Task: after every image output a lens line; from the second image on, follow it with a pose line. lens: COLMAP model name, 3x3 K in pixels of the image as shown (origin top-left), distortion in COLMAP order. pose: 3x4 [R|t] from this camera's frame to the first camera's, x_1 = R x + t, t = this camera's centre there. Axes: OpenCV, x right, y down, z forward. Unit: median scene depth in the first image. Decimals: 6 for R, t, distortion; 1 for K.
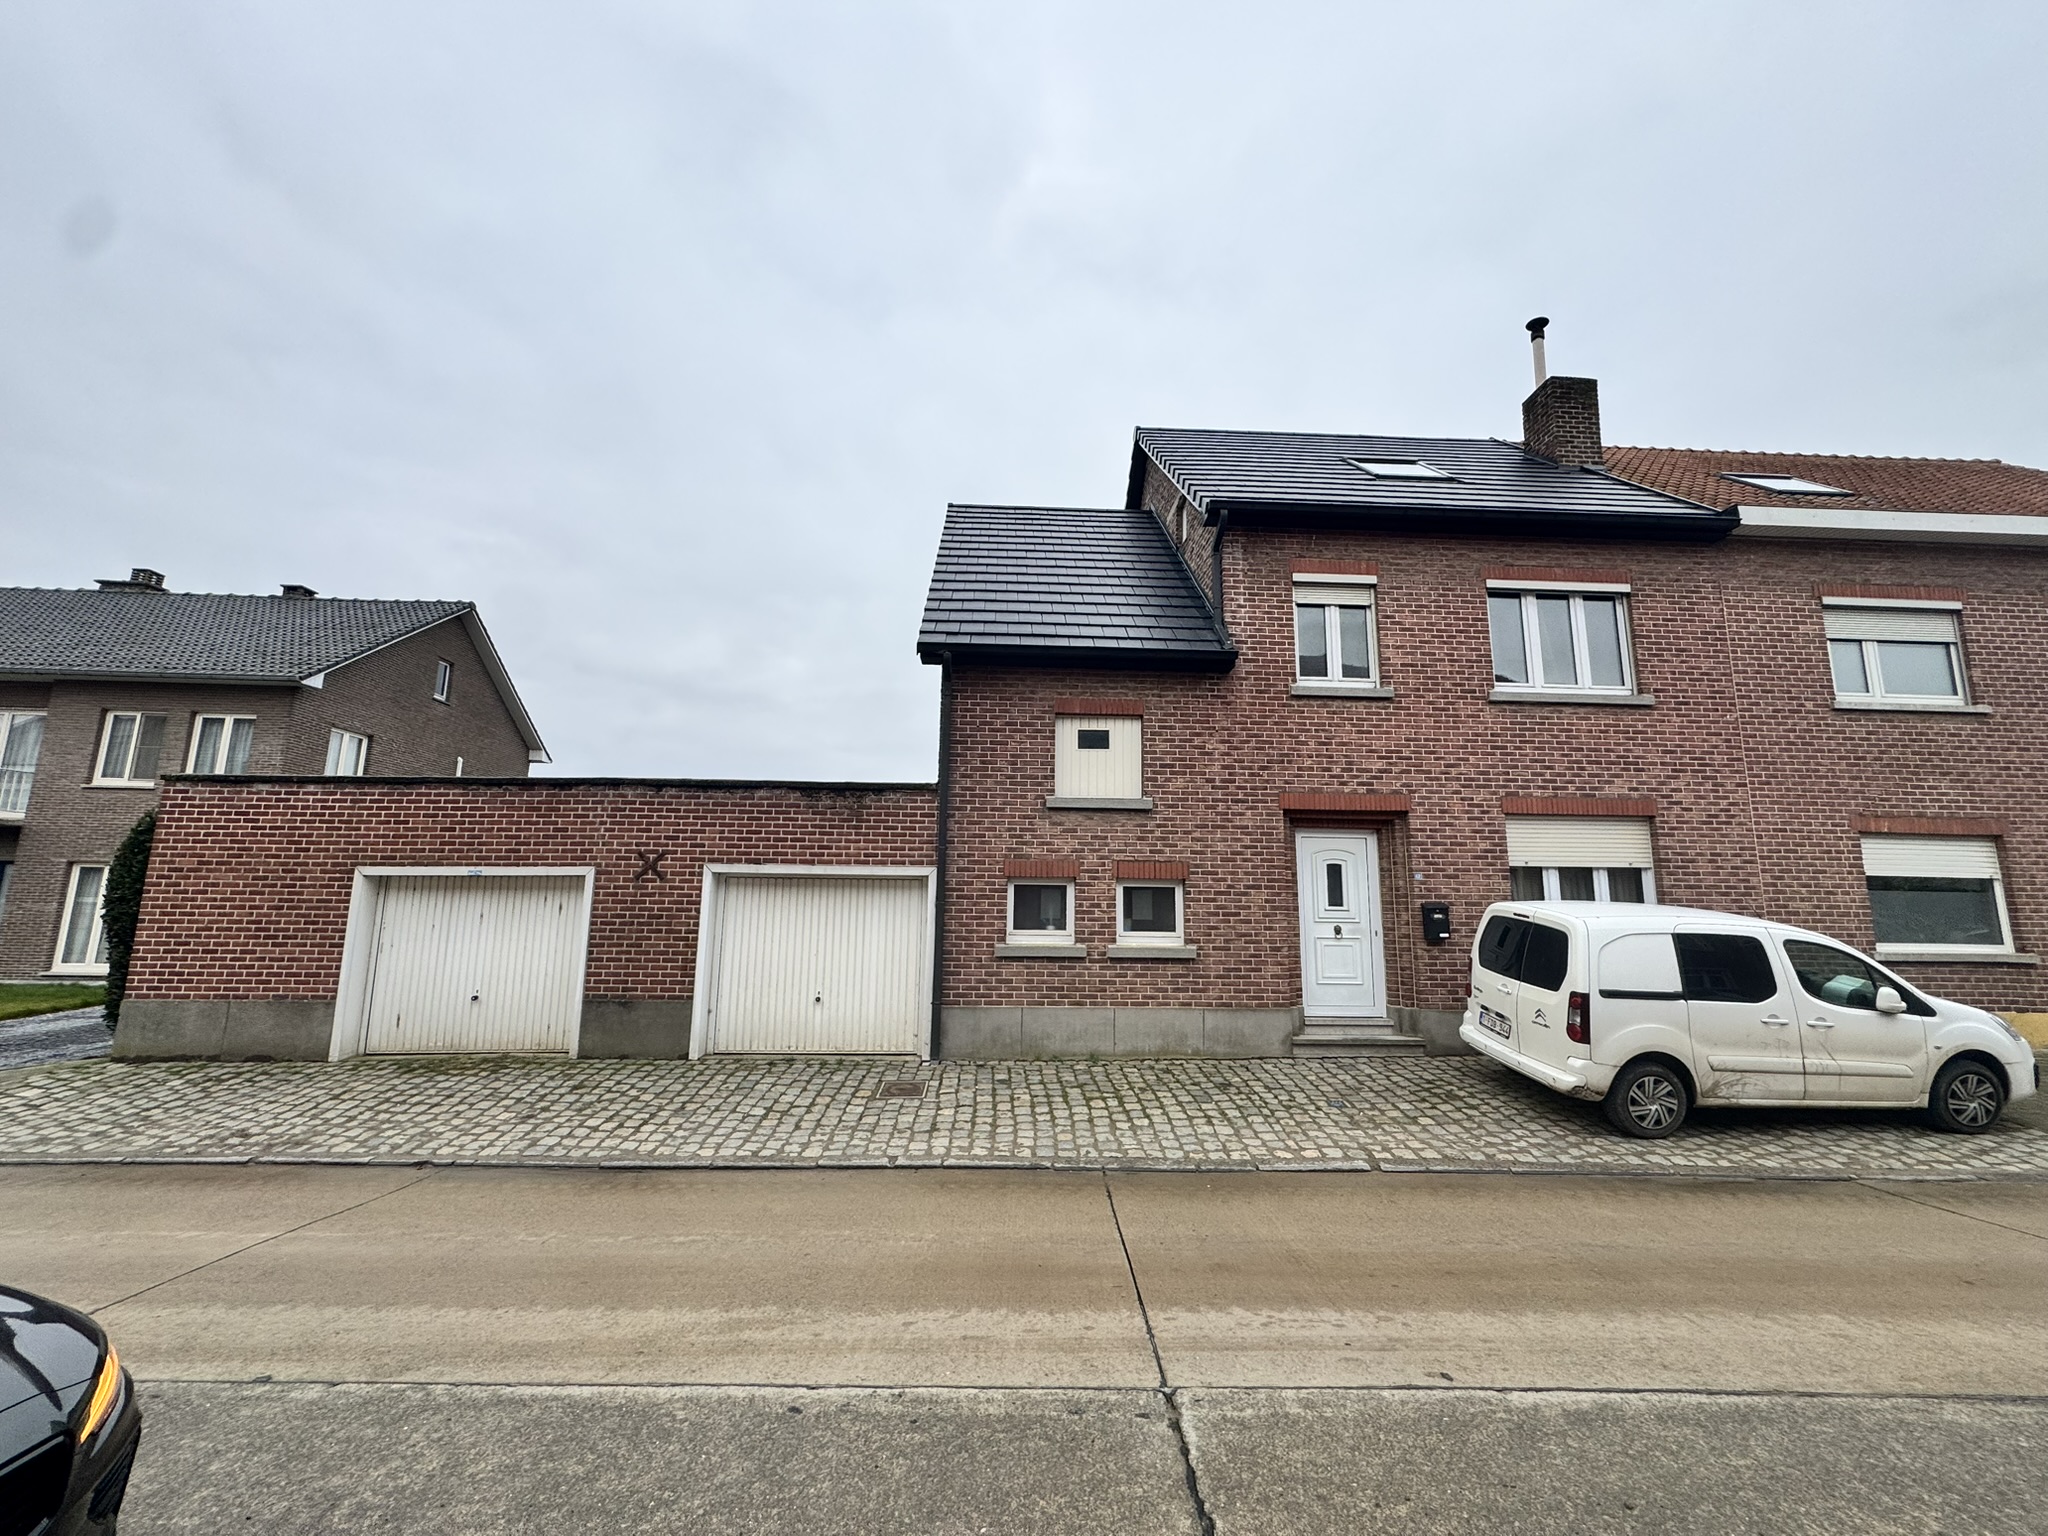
lens RADIAL K [[809.0, 0, 1024.0], [0, 809.0, 768.0], [0, 0, 1]] dist [-0.006364, 0.001135]
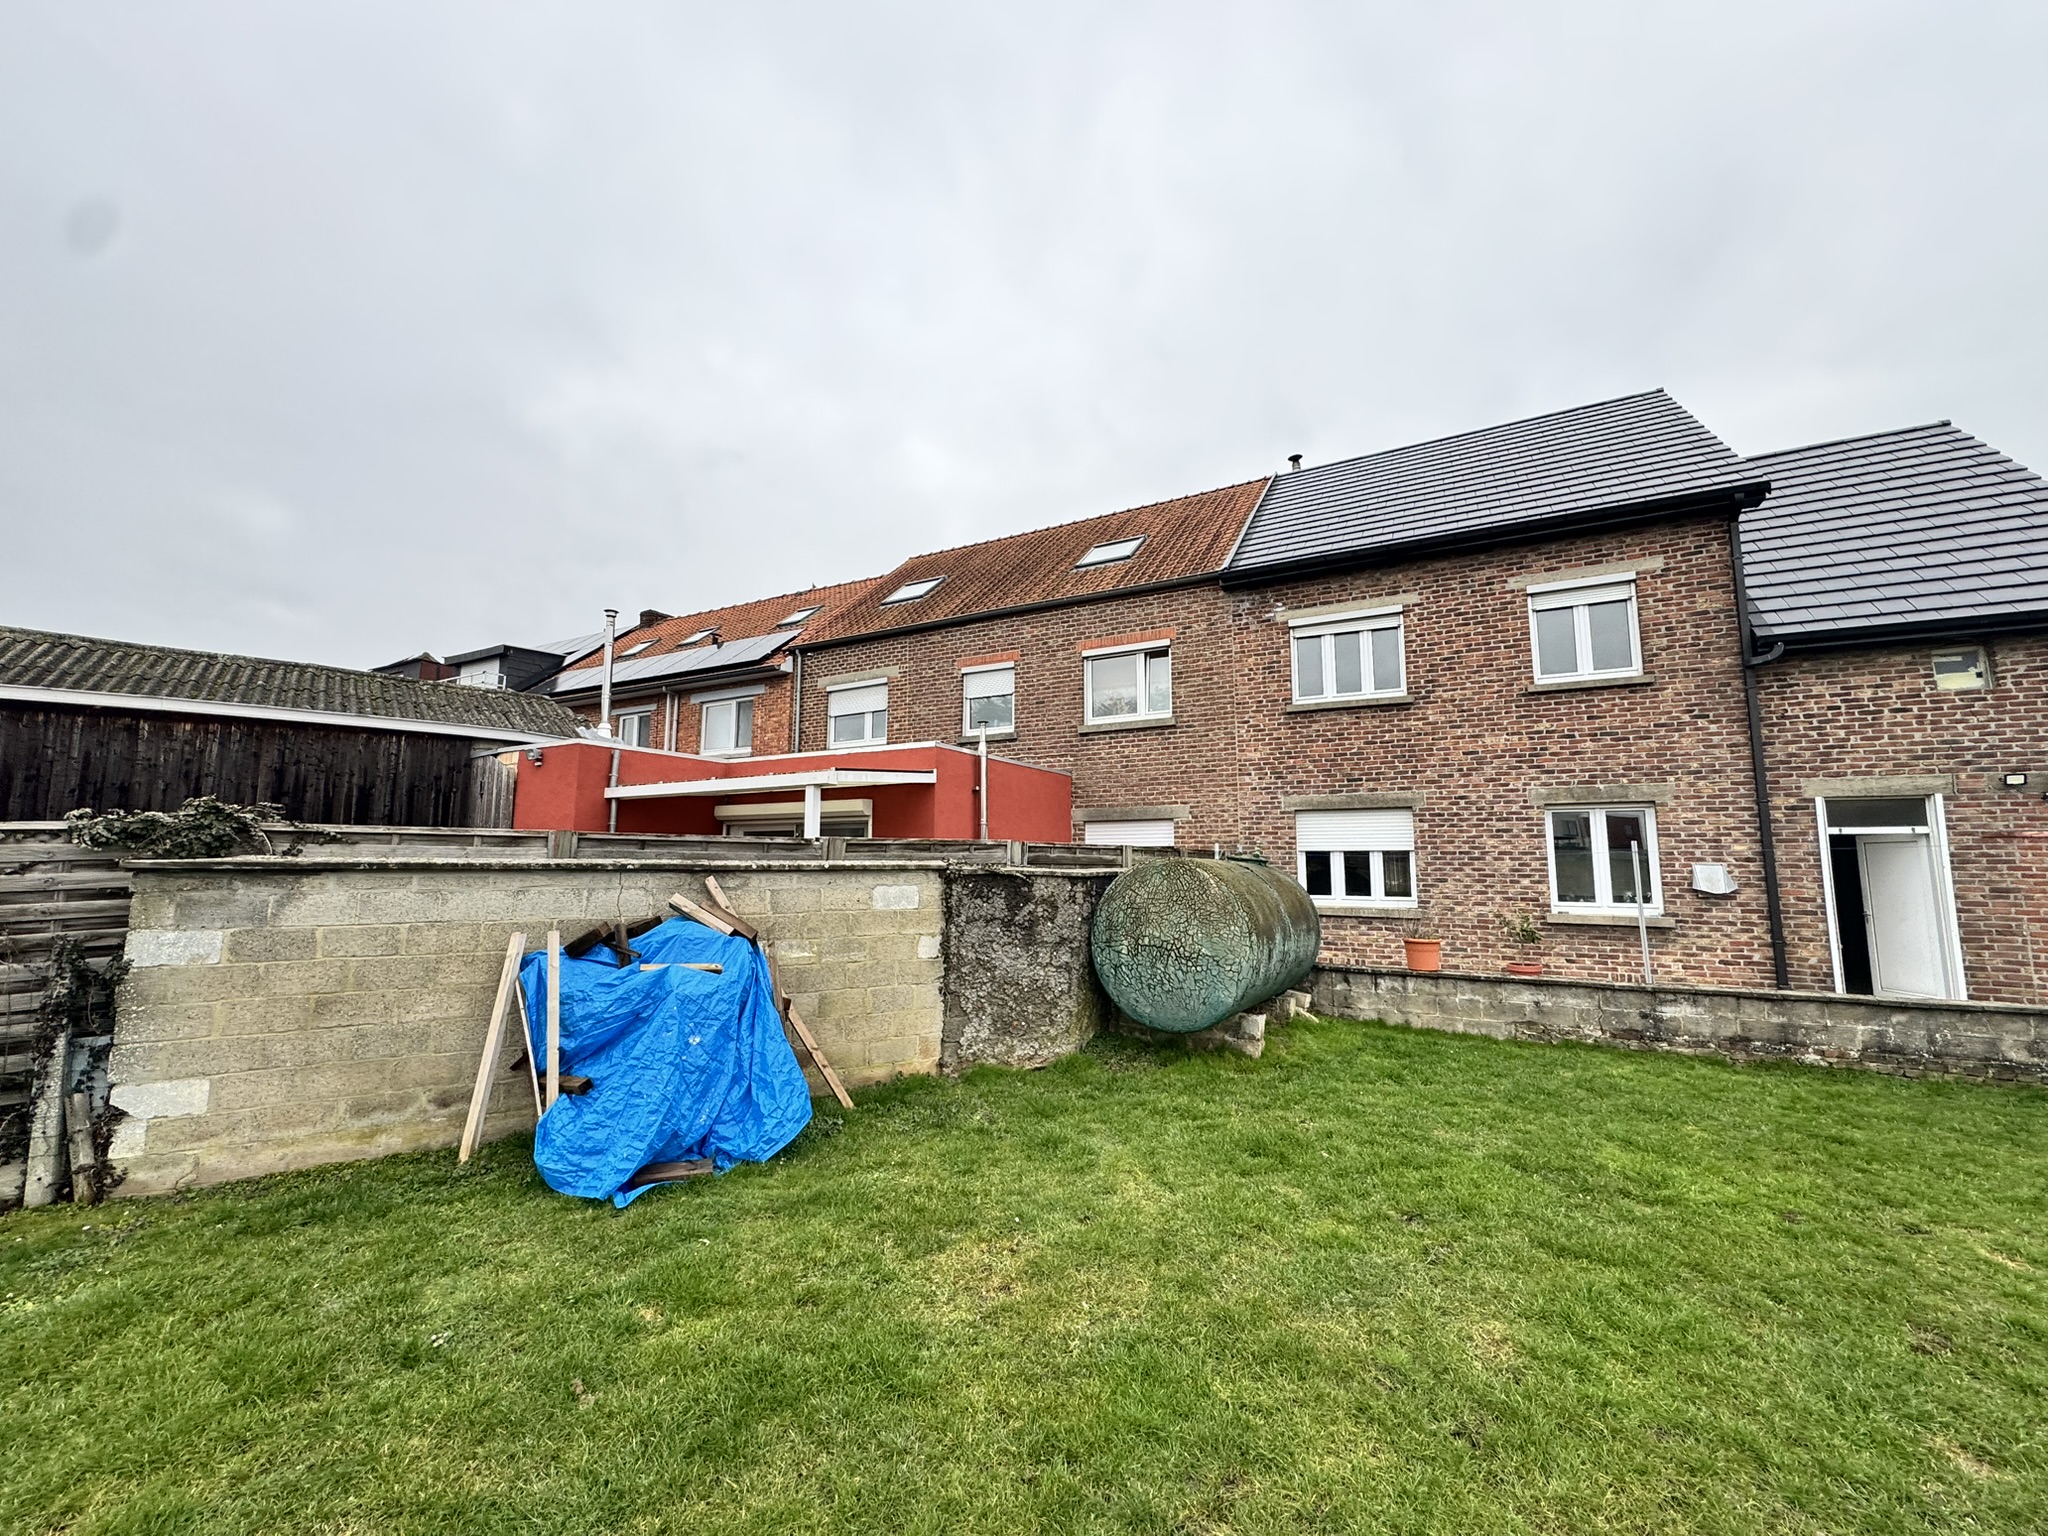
lens RADIAL K [[809.0, 0, 1024.0], [0, 809.0, 768.0], [0, 0, 1]] dist [-0.006364, 0.001135]
pose [[0.853427, -0.069937, -0.516499, 1.073387], [0.043494, 0.997056, -0.063142, 0.069834], [0.519394, 0.031423, 0.853957, -0.275709]]
